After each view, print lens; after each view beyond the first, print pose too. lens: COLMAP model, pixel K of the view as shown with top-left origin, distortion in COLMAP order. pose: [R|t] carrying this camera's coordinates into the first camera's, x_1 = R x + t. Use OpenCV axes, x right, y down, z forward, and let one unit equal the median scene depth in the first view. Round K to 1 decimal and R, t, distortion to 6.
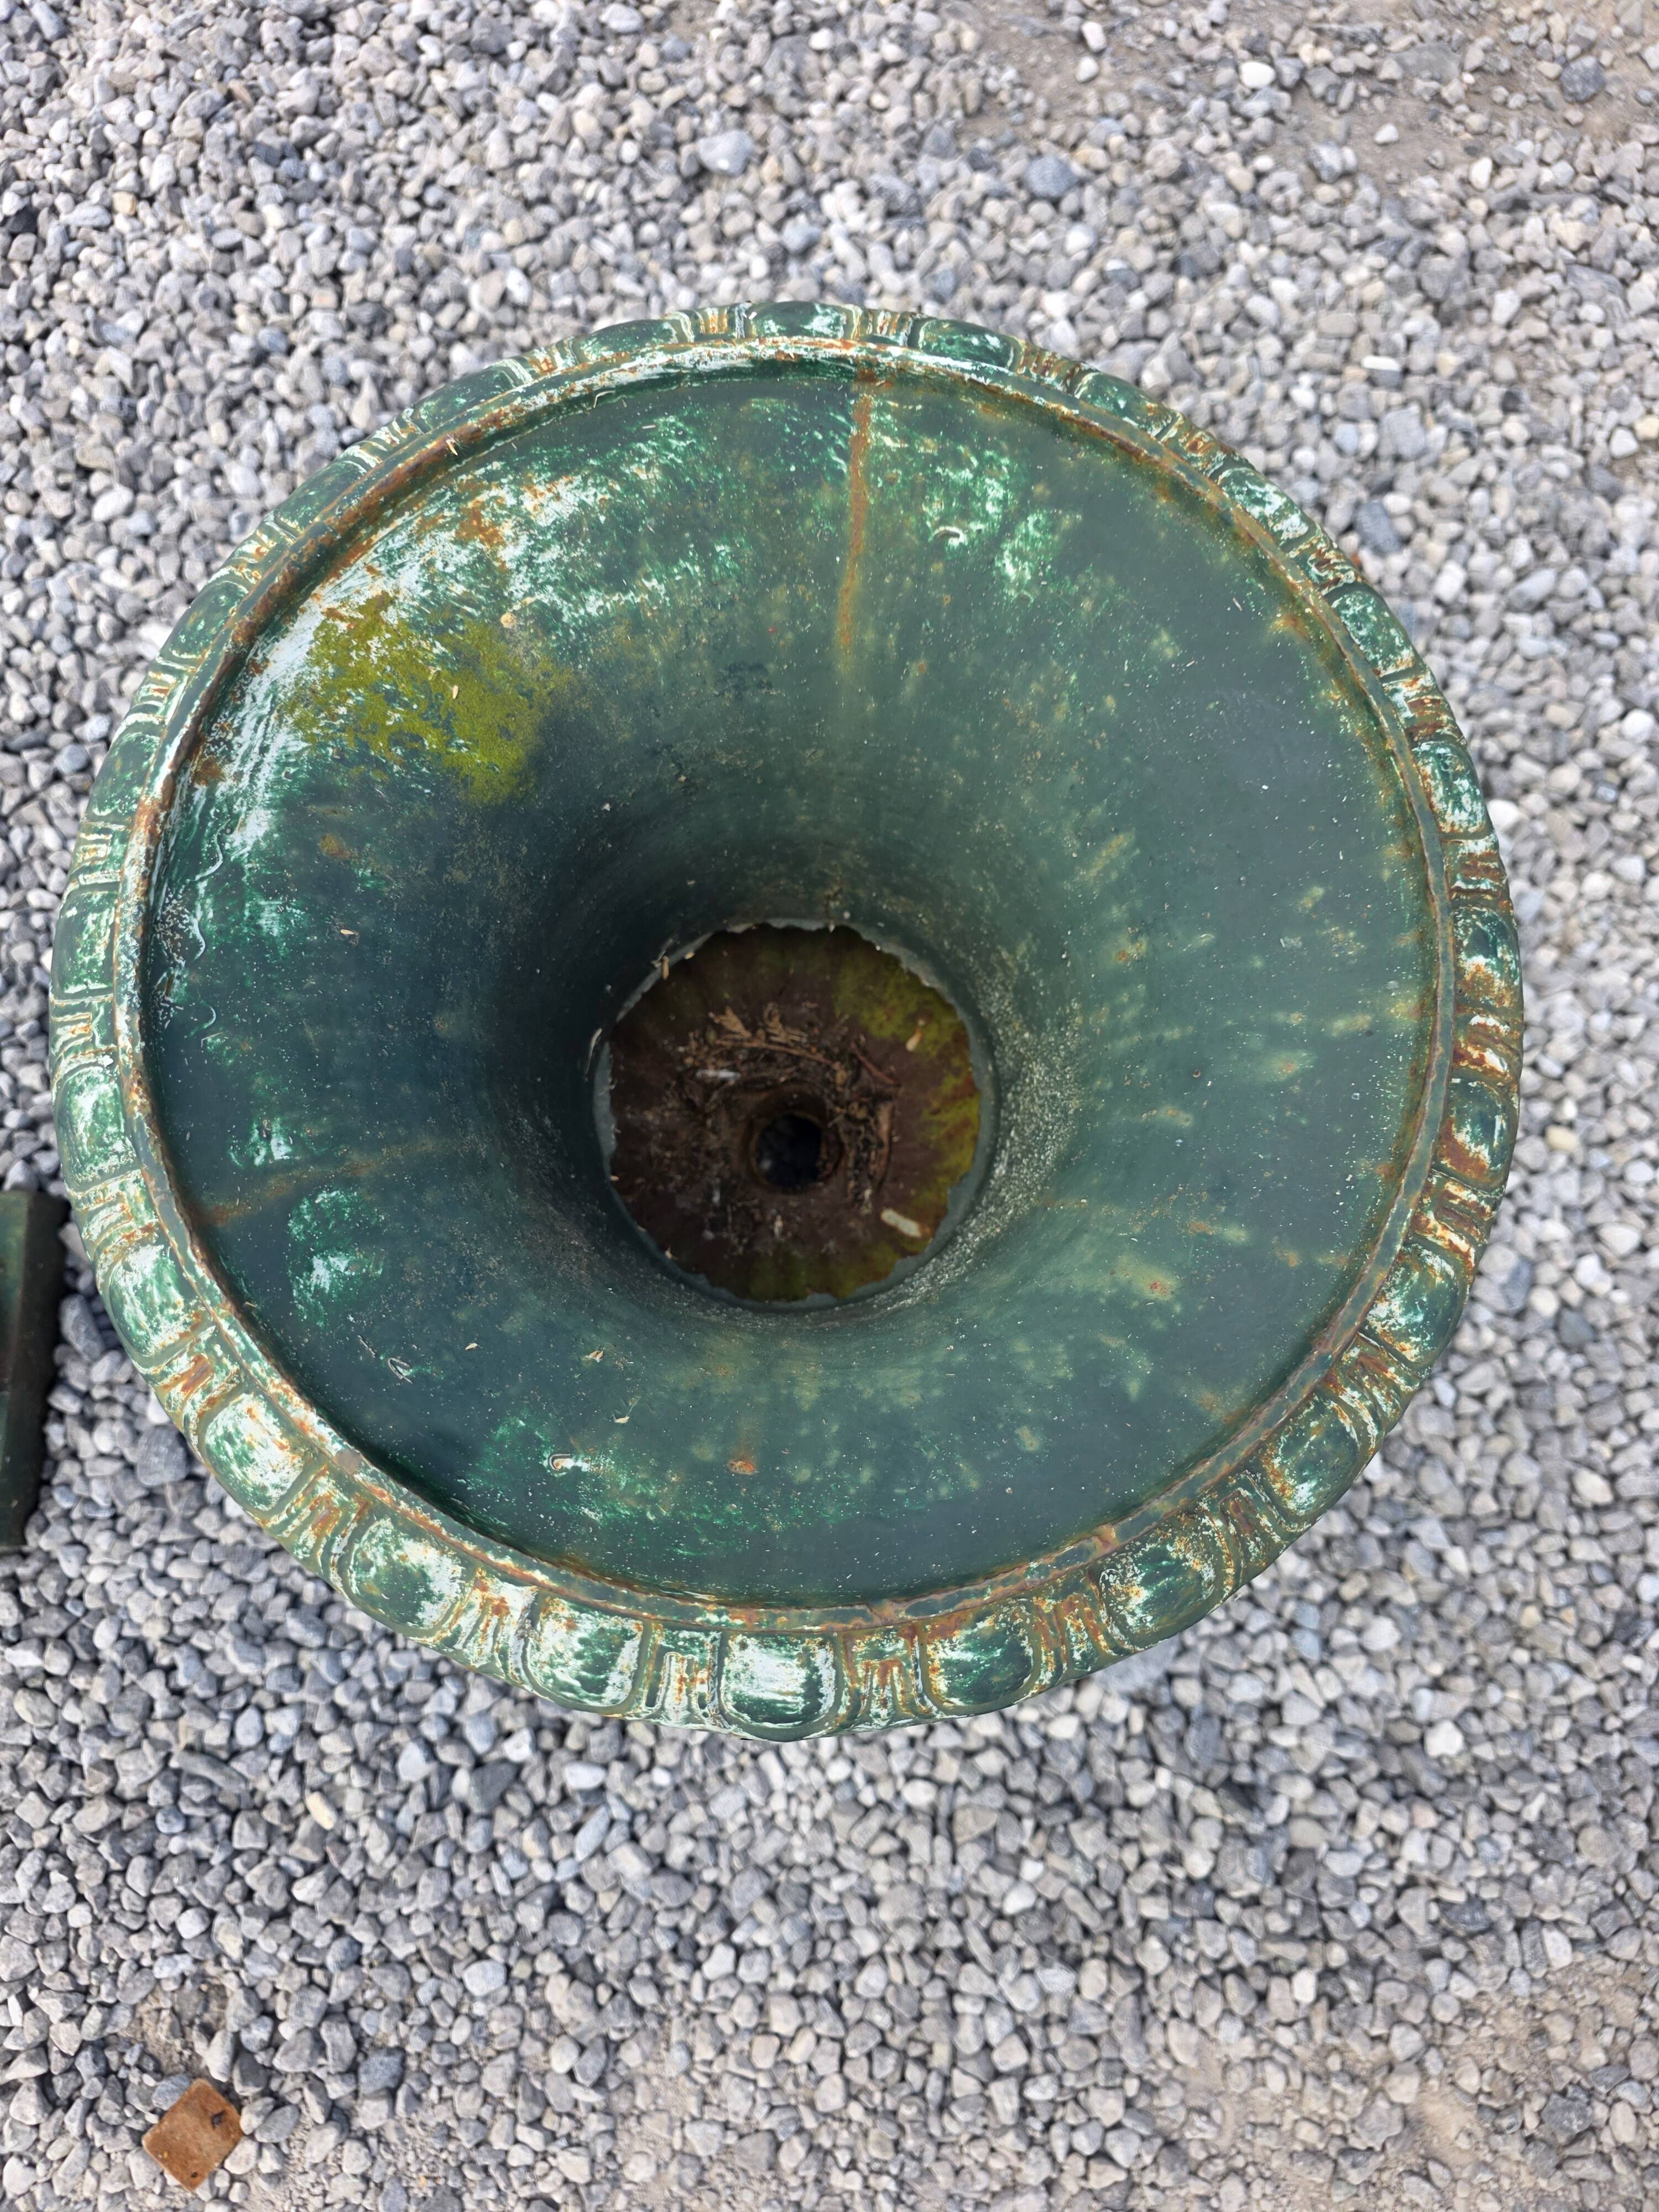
lens RADIAL K [[1523.6, 0, 819.0], [0, 1523.6, 1113.0], [0, 0, 1]] dist [-0.003133, 0.003861]
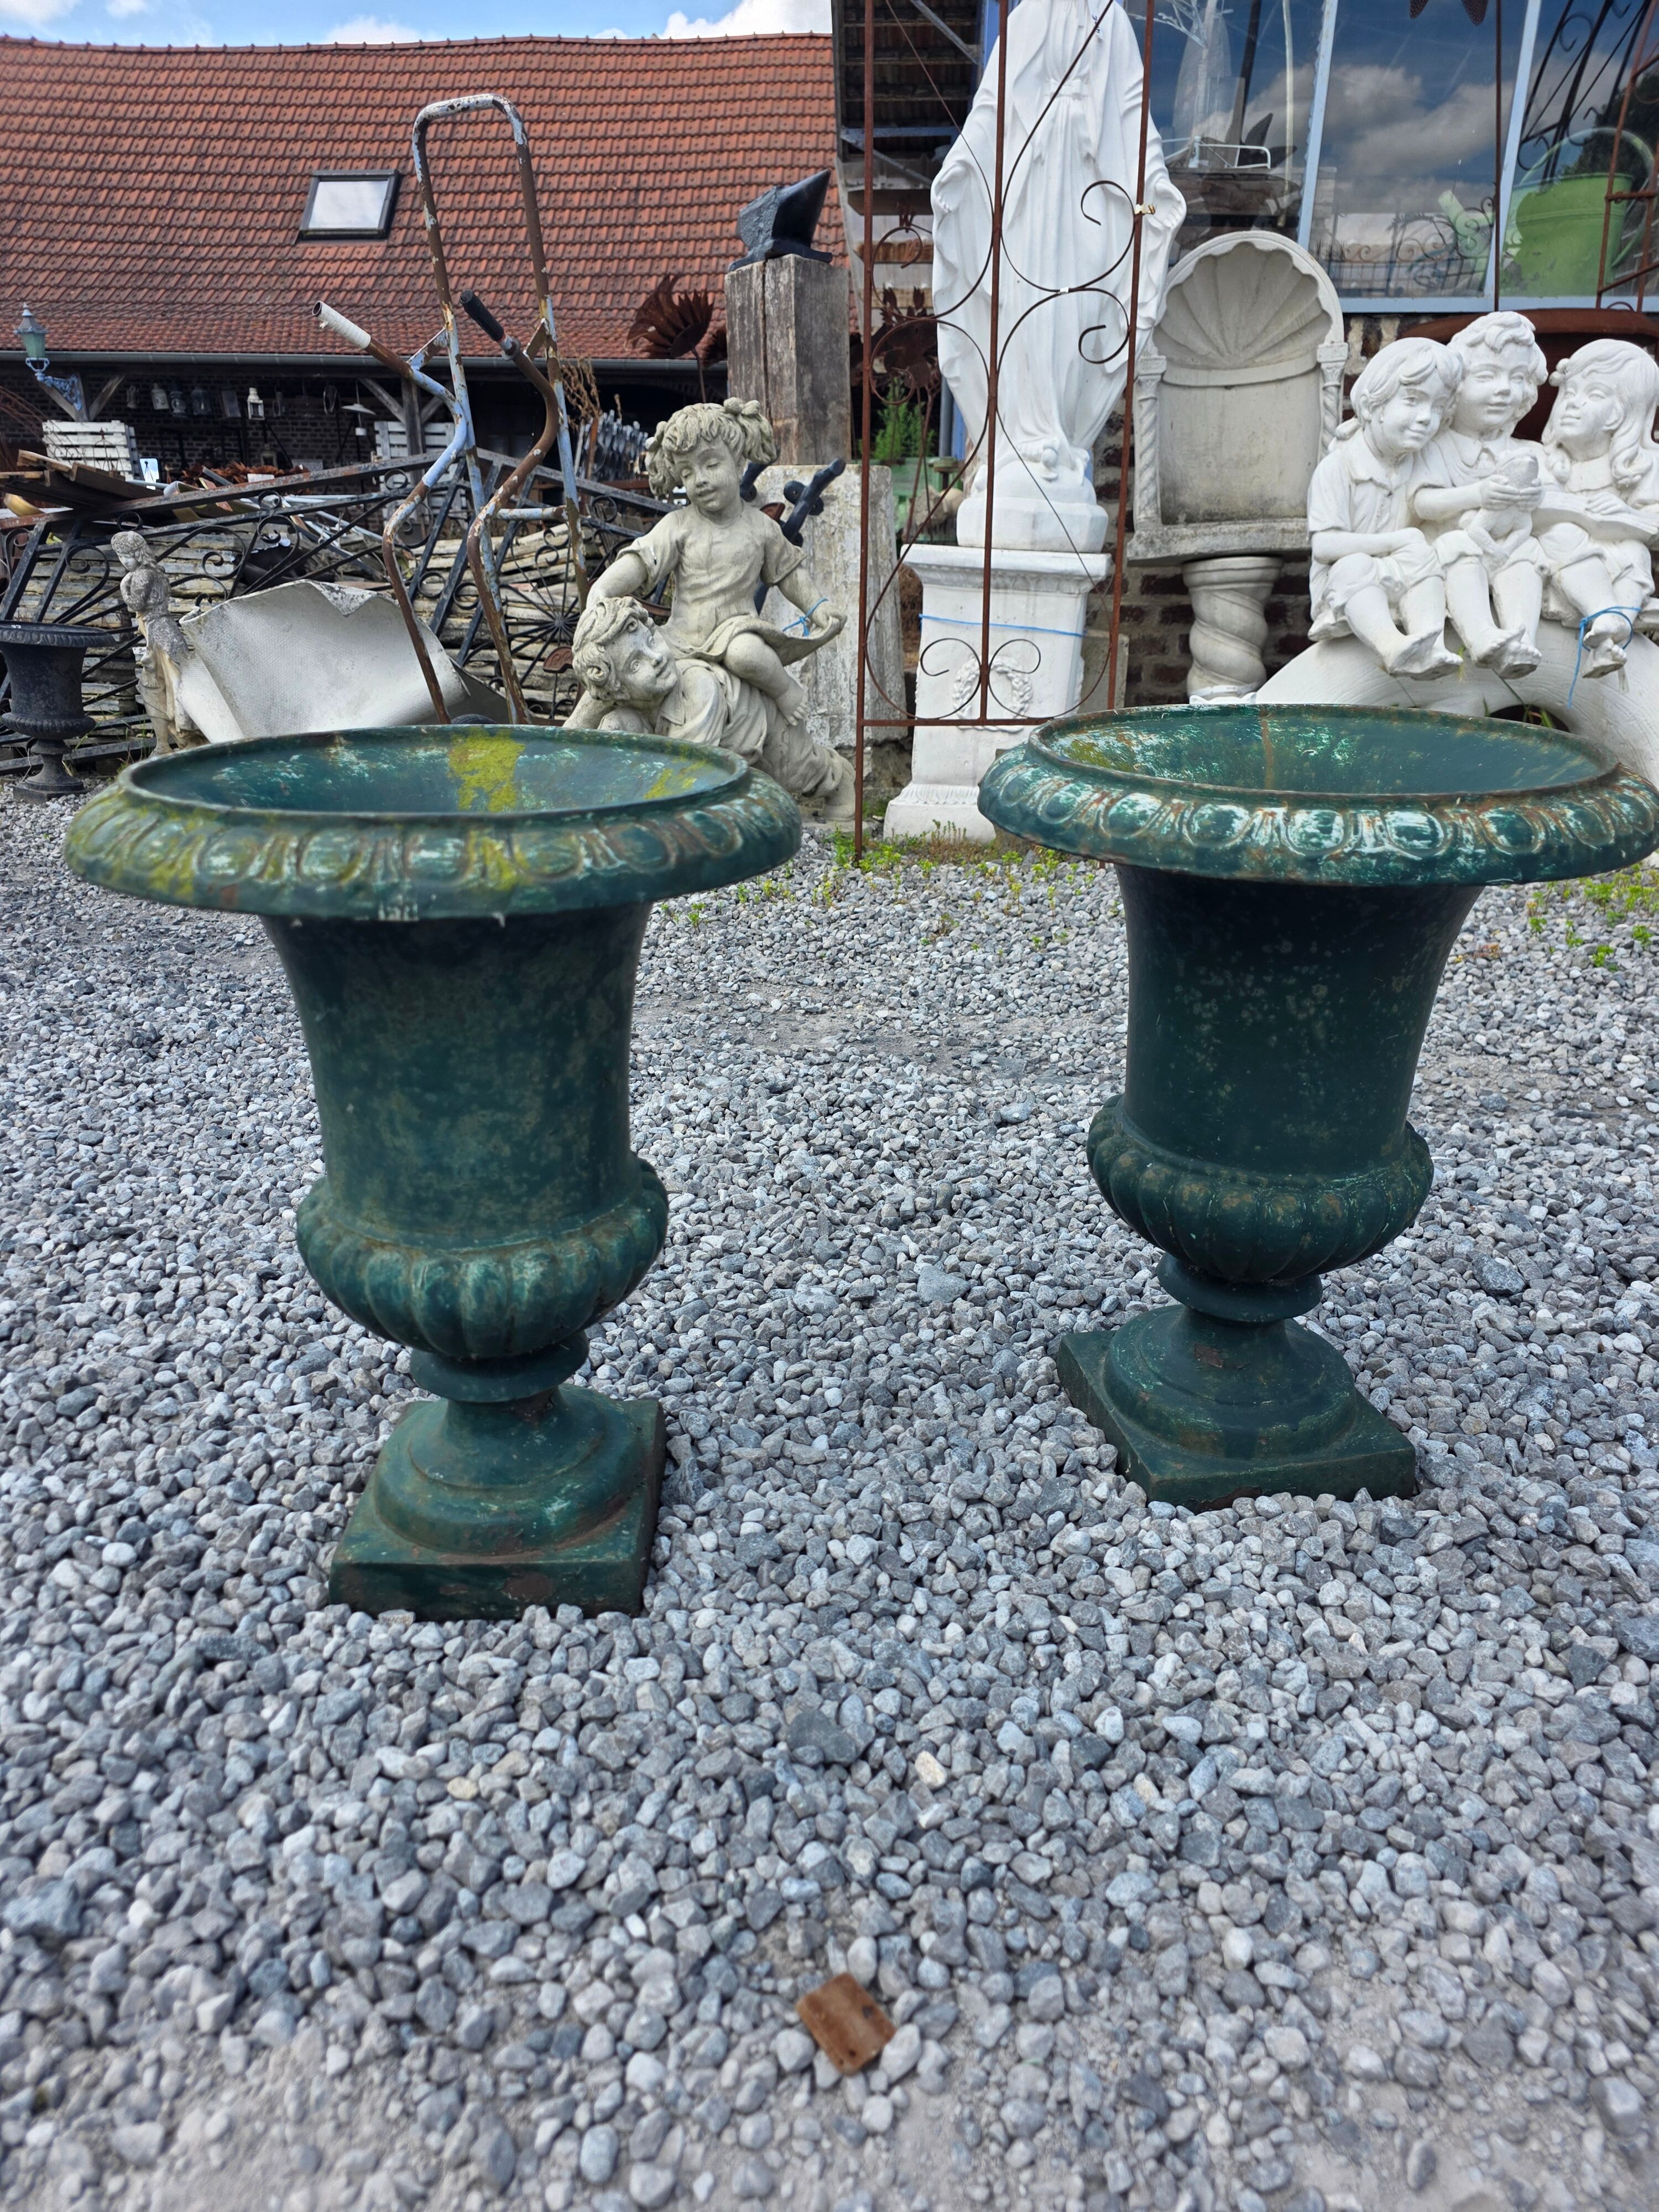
lens RADIAL K [[1482.5, 0, 818.7], [0, 1482.5, 1127.0], [0, 0, 1]] dist [0.049728, -0.044860]
pose [[0.999675, -0.024979, 0.005074, -0.389196], [0.018069, 0.554088, -0.832262, 1.032963], [0.017978, 0.832083, 0.554359, 0.084174]]
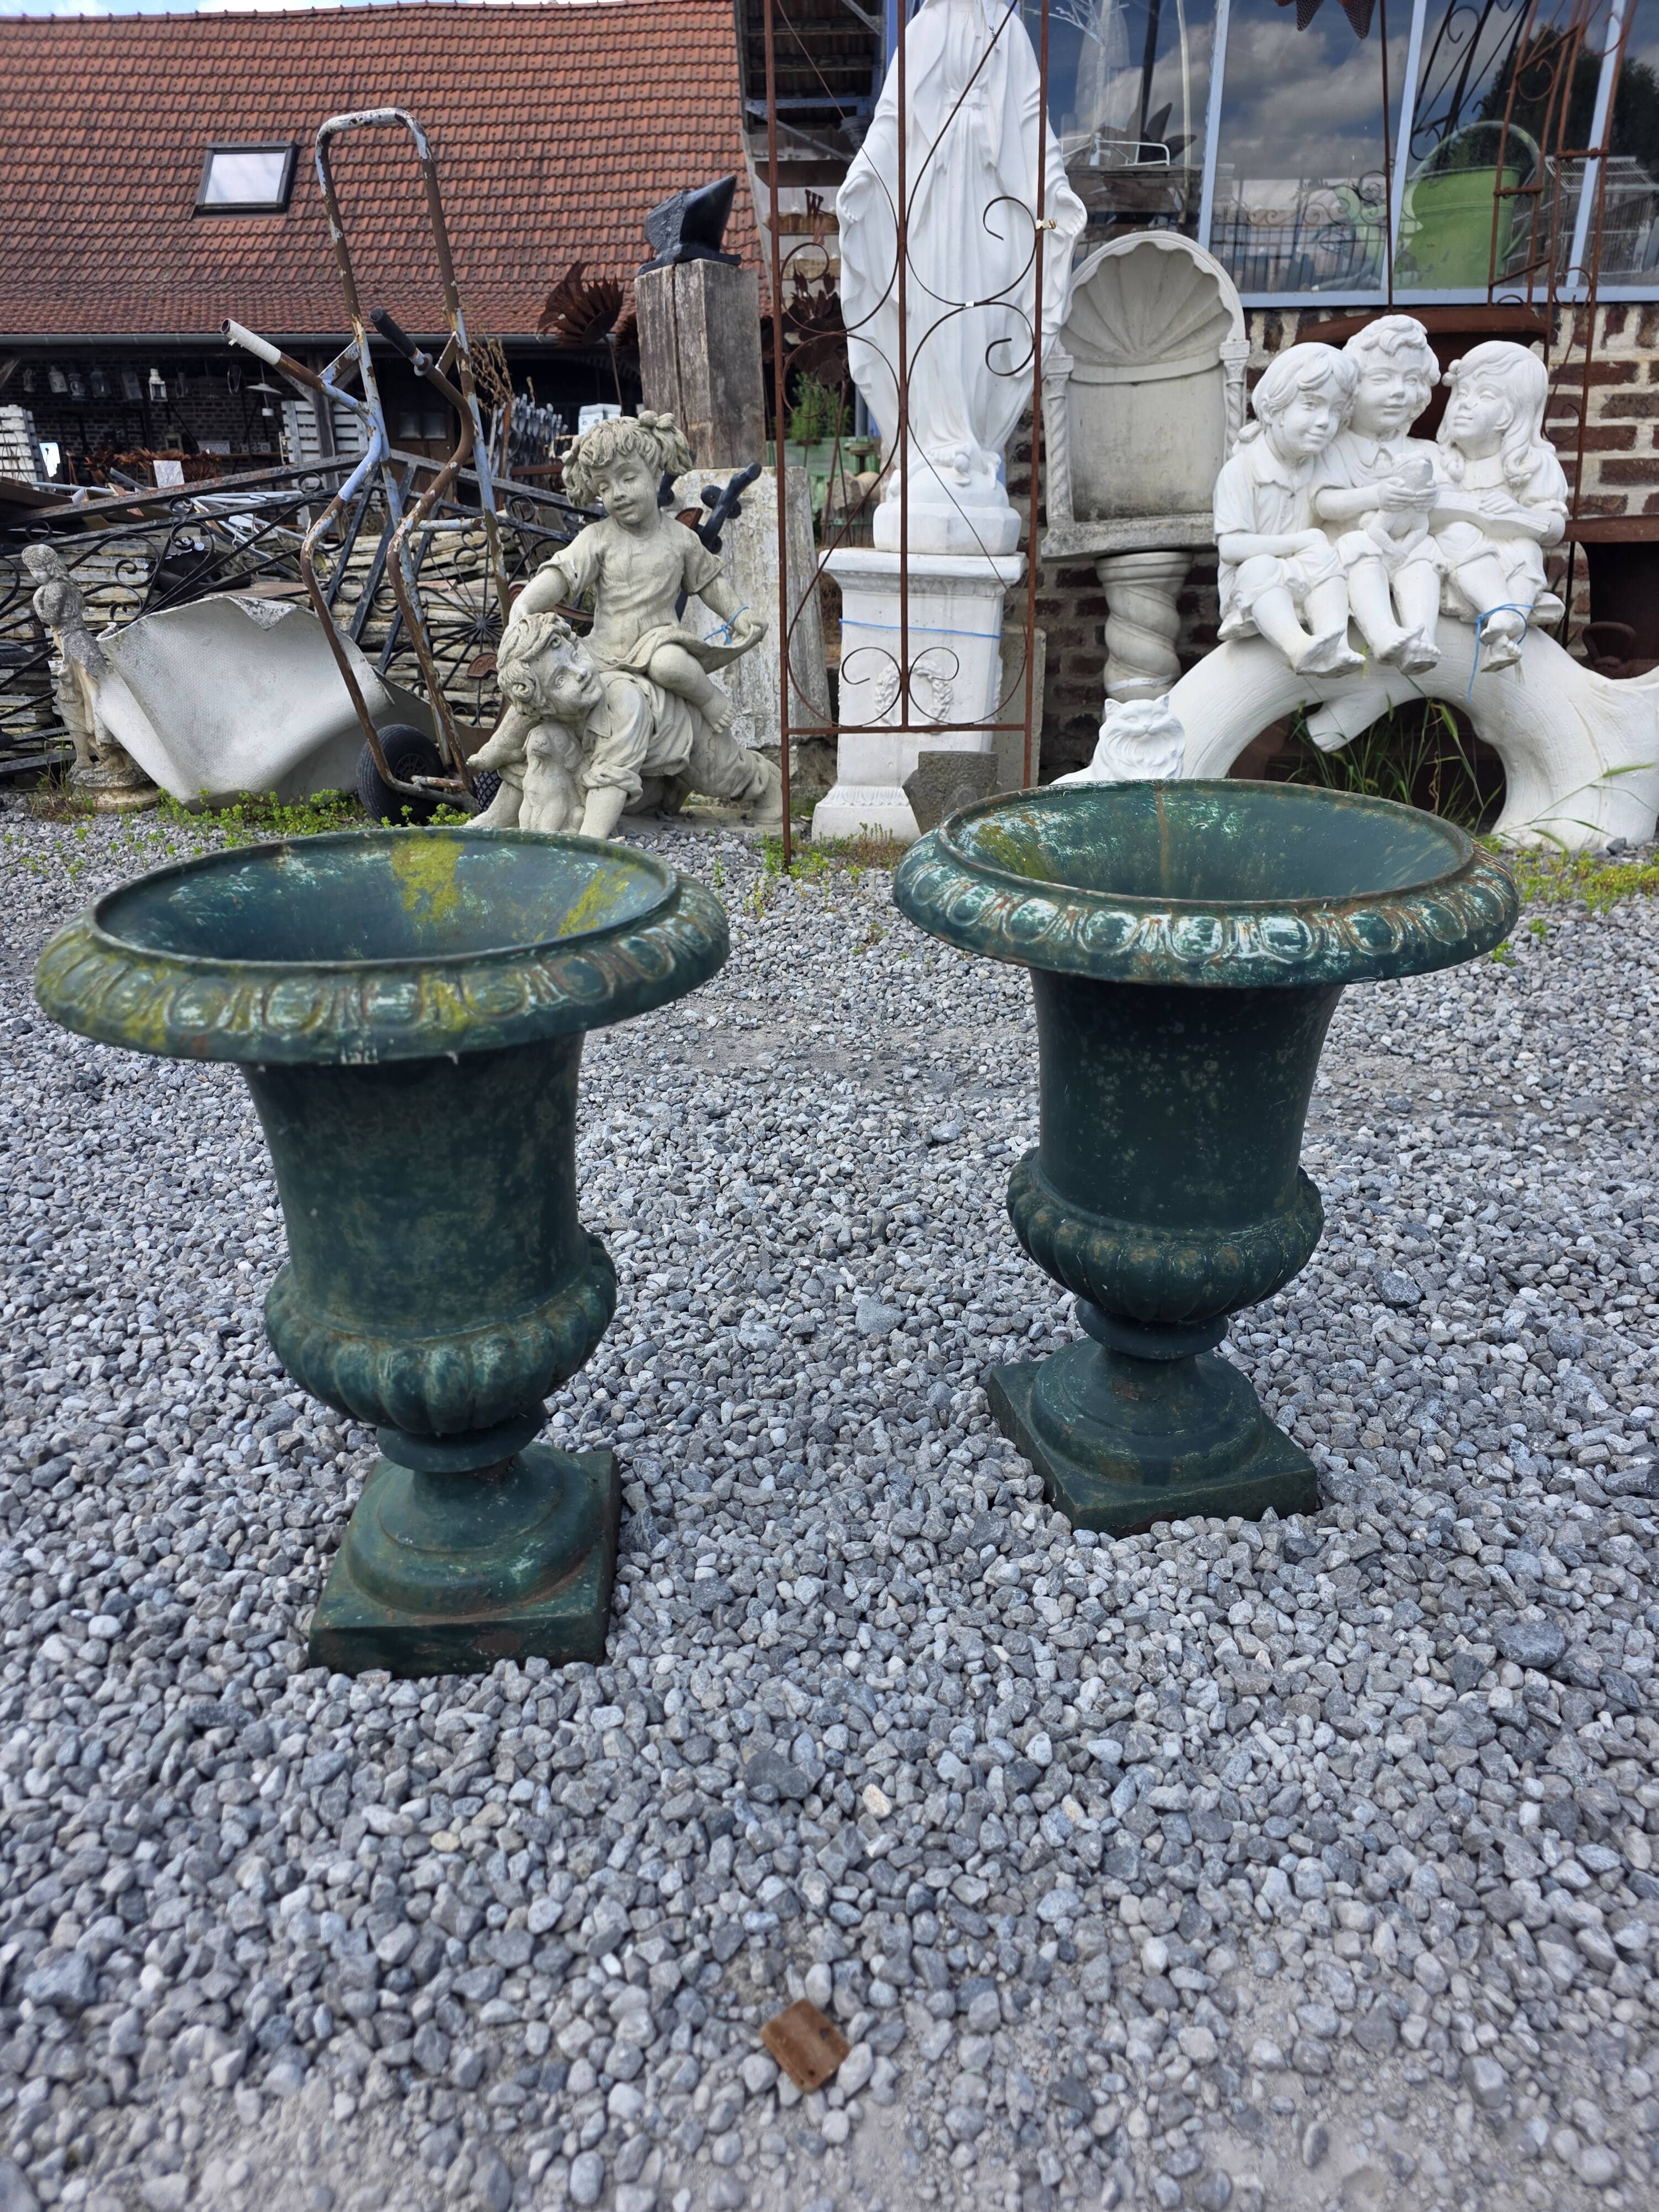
lens RADIAL K [[1483.2, 0, 813.8], [0, 1483.2, 1123.3], [0, 0, 1]] dist [0.049349, -0.042301]
pose [[0.997400, -0.059348, 0.040888, -0.381360], [0.067384, 0.566701, -0.821164, 1.053326], [0.025564, 0.821783, 0.569226, -0.029989]]
